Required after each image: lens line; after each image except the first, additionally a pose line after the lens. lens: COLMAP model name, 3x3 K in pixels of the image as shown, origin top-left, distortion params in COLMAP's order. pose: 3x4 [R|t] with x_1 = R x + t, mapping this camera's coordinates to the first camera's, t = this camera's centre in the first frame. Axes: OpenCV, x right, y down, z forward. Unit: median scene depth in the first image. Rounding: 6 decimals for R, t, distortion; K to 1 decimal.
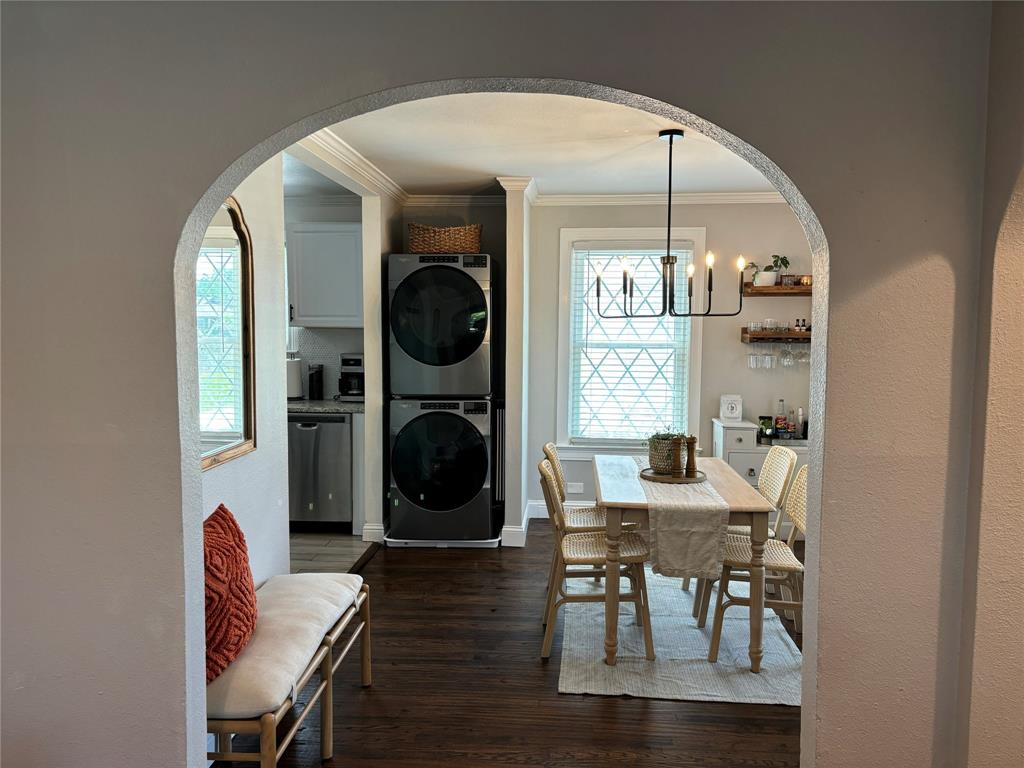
lens RADIAL K [[770.9, 0, 508.6], [0, 770.9, 374.1], [0, 0, 1]] dist [0.036415, -0.028430]
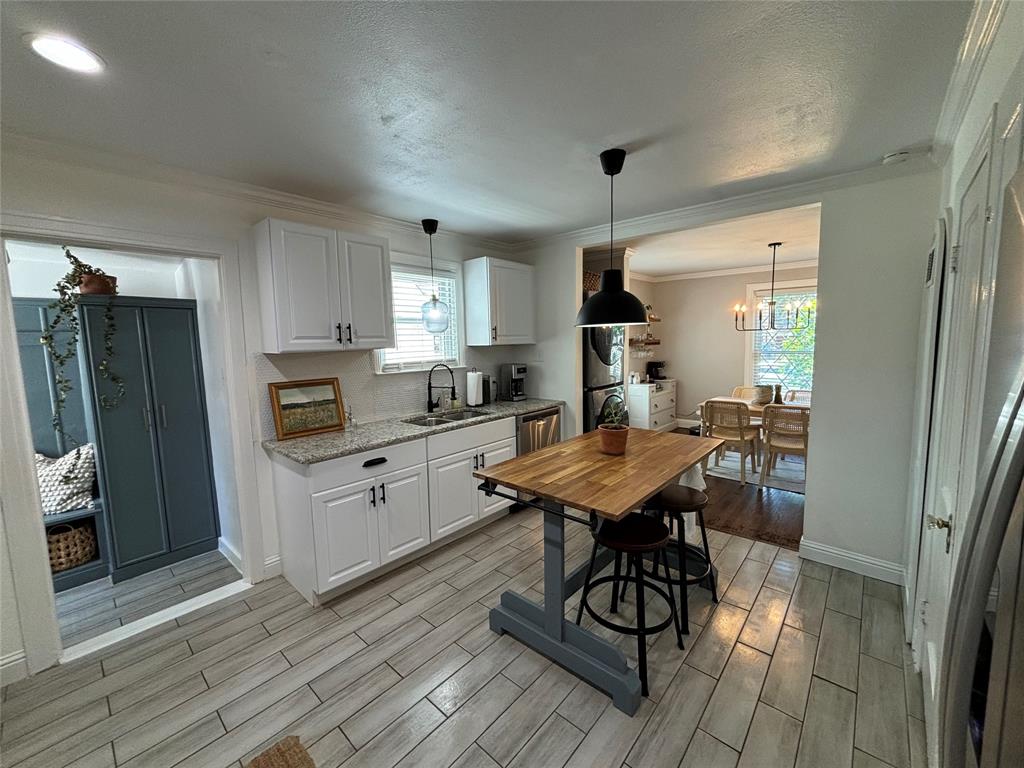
lens RADIAL K [[412.7, 0, 513.7], [0, 412.7, 380.0], [0, 0, 1]] dist [0.001812, -0.002171]
pose [[0.593642, -0.094609, 0.799148, -0.851119], [0.084094, 0.994921, 0.055318, -0.042916], [-0.800323, 0.034364, 0.598583, 0.654336]]
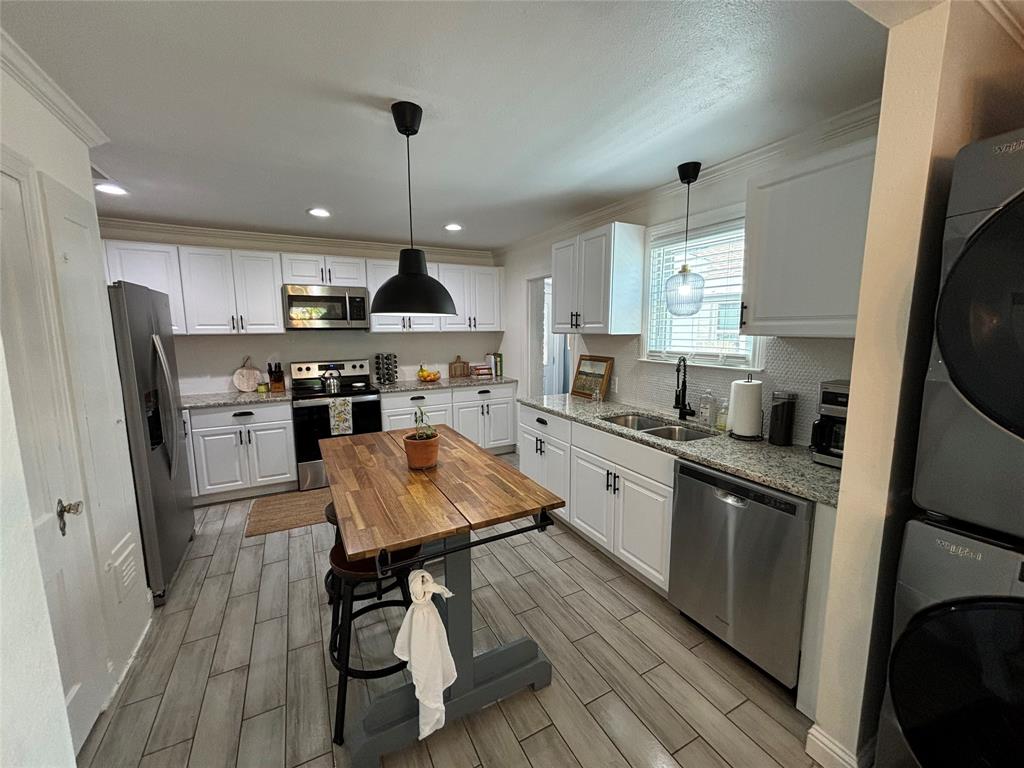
lens RADIAL K [[412.7, 0, 513.0], [0, 412.7, 381.2], [0, 0, 1]] dist [0.001812, -0.002171]
pose [[0.542305, 0.104538, -0.833653, -0.092332], [-0.057337, 0.994521, 0.087411, -0.045877], [0.838223, 0.000395, 0.545328, 0.701160]]
